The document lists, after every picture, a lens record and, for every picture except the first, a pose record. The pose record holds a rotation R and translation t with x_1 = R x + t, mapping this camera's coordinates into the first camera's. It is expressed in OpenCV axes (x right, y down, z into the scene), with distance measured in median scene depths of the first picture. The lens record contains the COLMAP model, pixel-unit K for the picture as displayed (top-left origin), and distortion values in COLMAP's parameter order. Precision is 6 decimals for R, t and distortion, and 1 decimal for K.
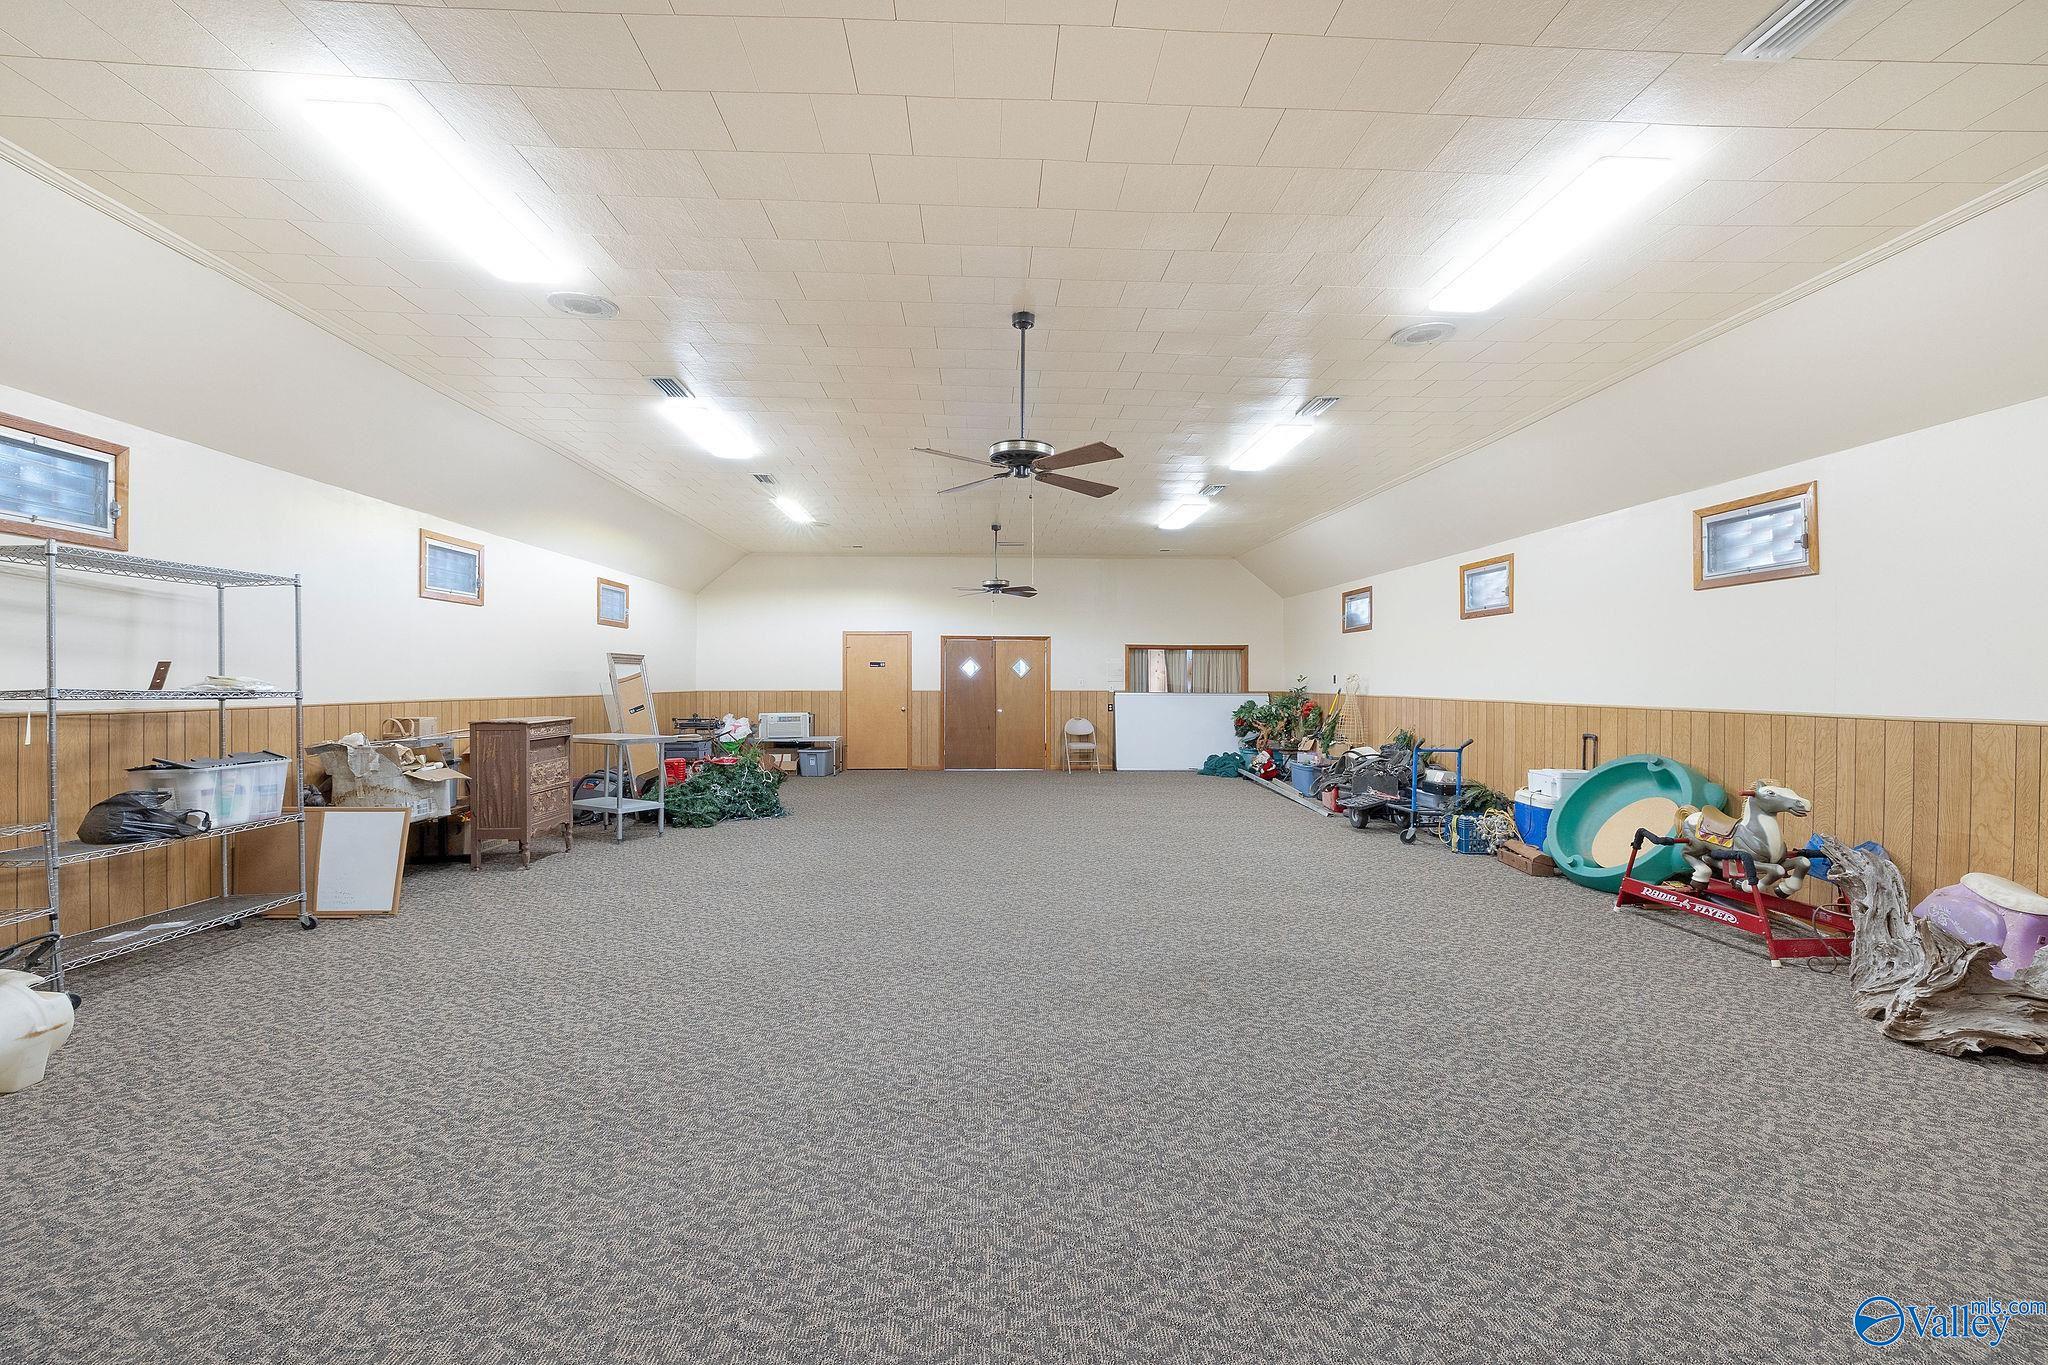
lens RADIAL K [[869.0, 0, 1022.4], [0, 869.0, 682.0], [0, 0, 1]] dist [-0.000548, -0.000036]
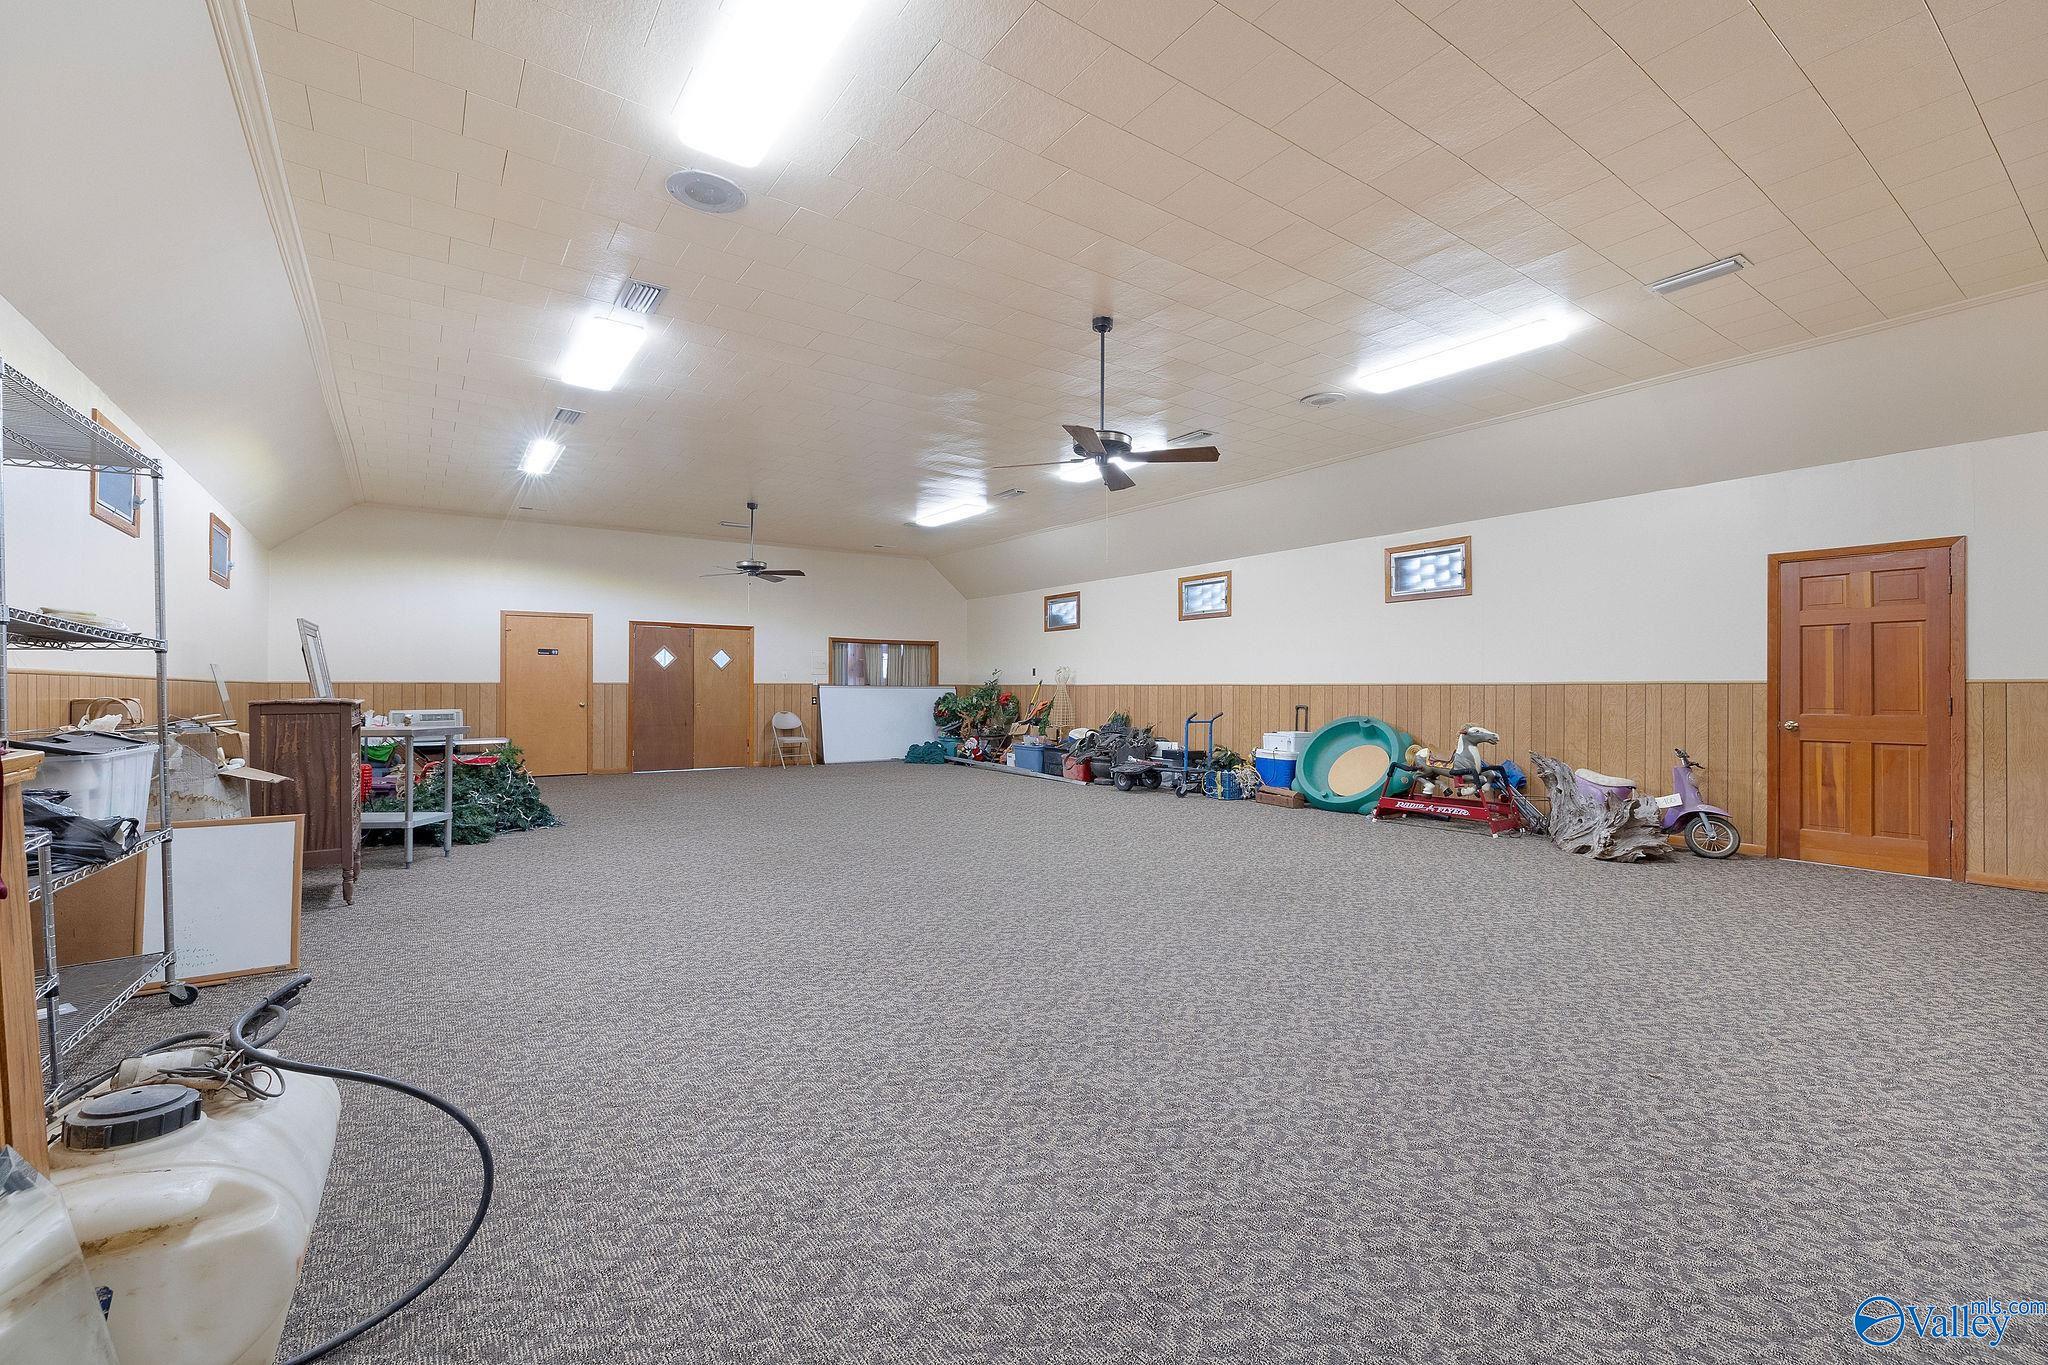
lens RADIAL K [[869.0, 0, 1026.9], [0, 869.0, 690.6], [0, 0, 1]] dist [-0.000548, -0.000036]
pose [[0.842621, -0.002122, 0.538503, -0.371242], [0.001876, 0.999998, 0.001006, 0.028266], [-0.538504, 0.000163, 0.842623, 0.062533]]
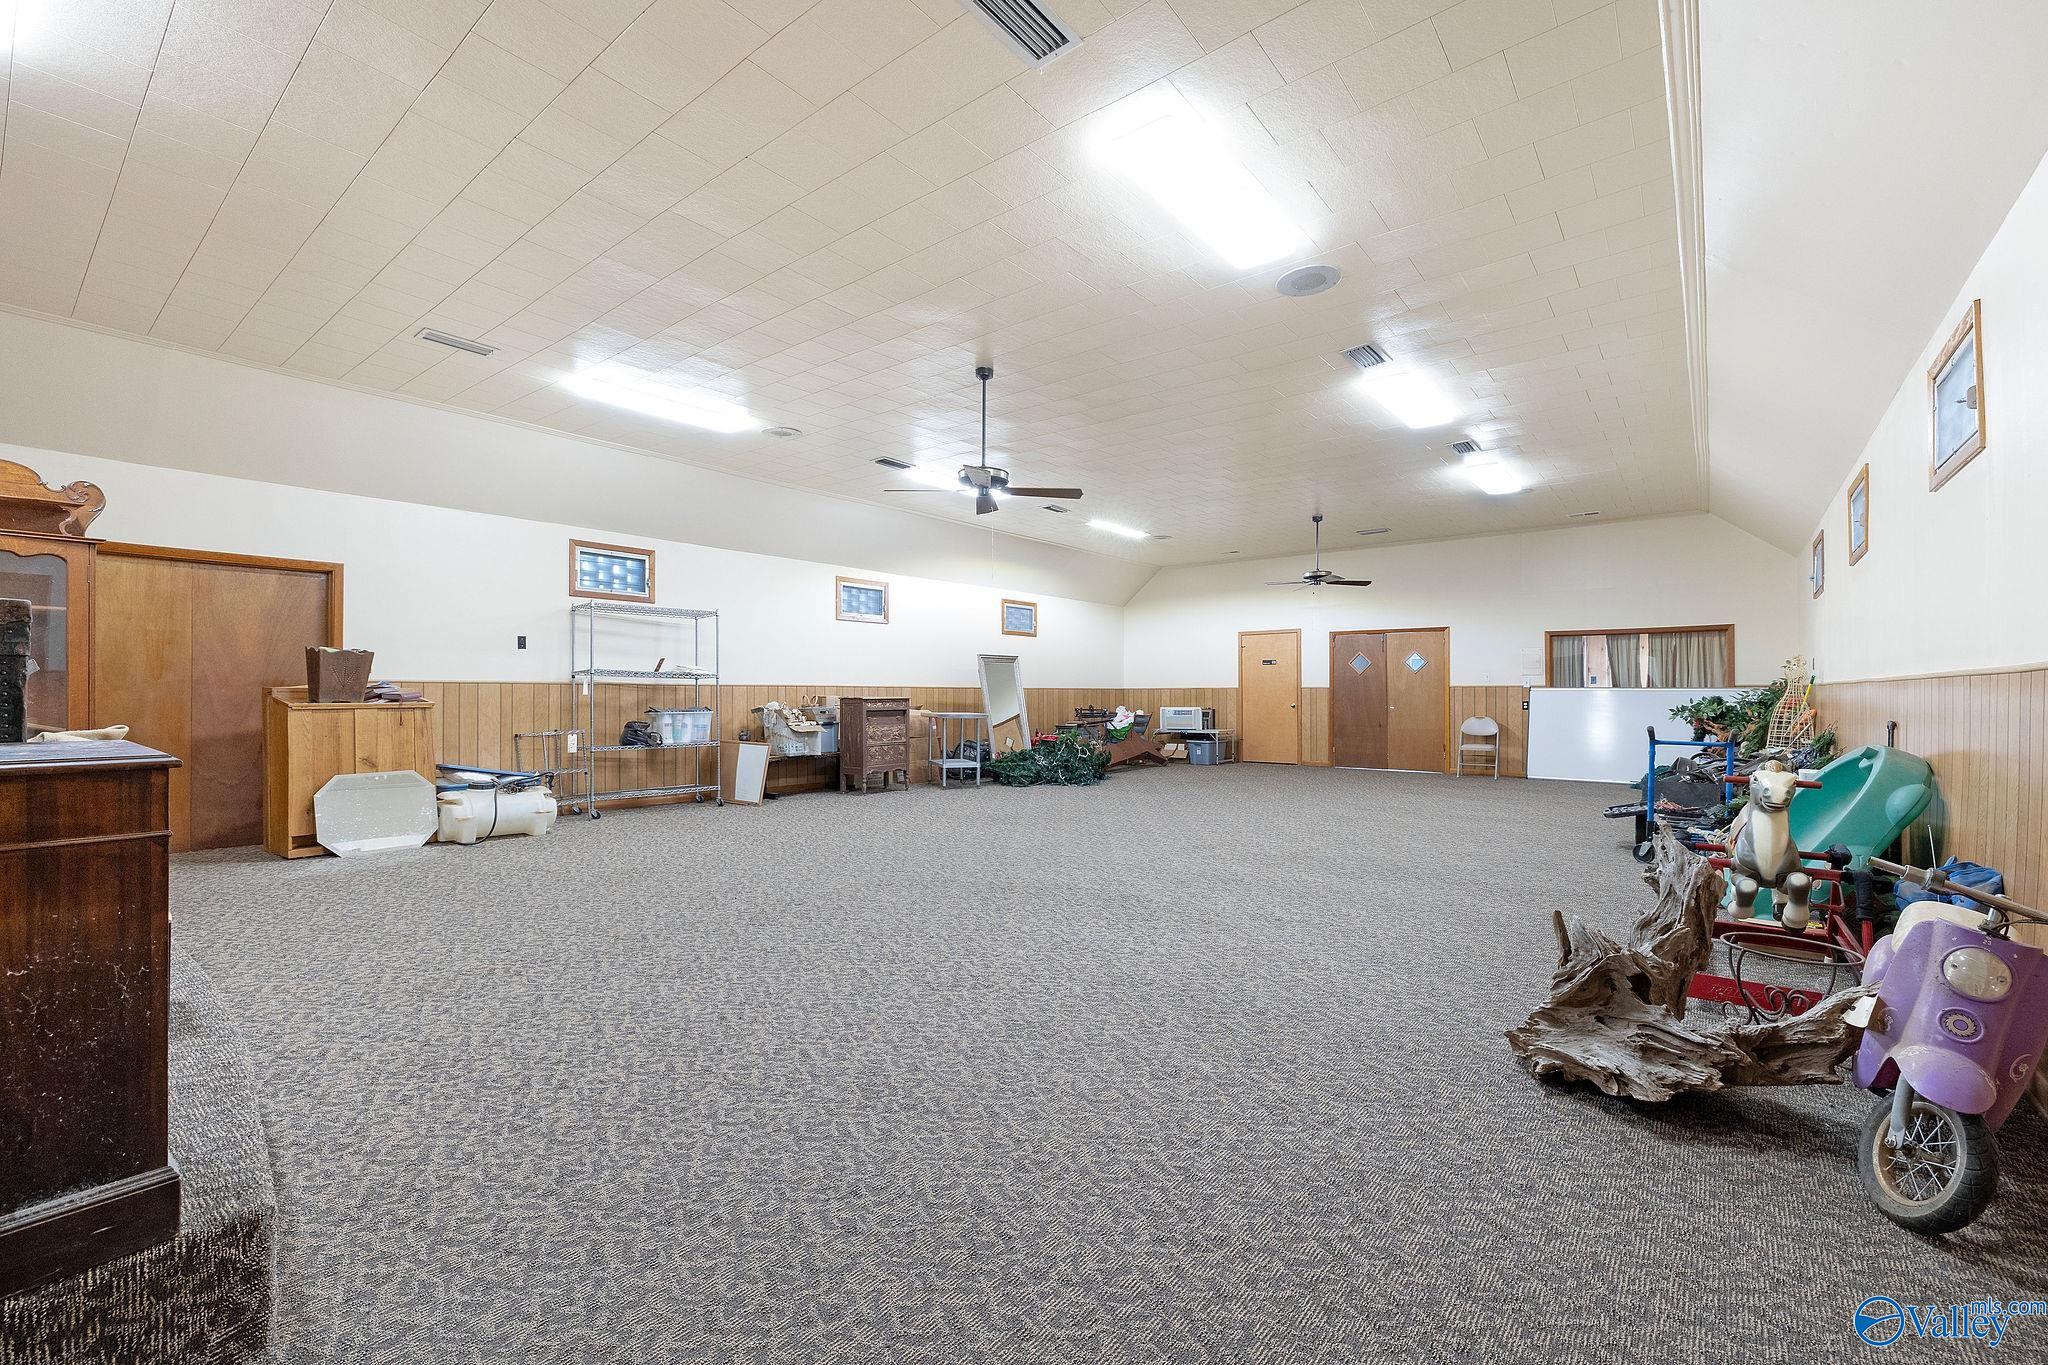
lens RADIAL K [[869.0, 0, 1024.4], [0, 869.0, 689.6], [0, 0, 1]] dist [-0.000548, -0.000036]
pose [[0.750631, -0.005098, -0.660702, 0.487365], [0.000113, 0.999971, -0.007588, 0.032935], [0.660722, 0.005622, 0.750610, 0.039648]]
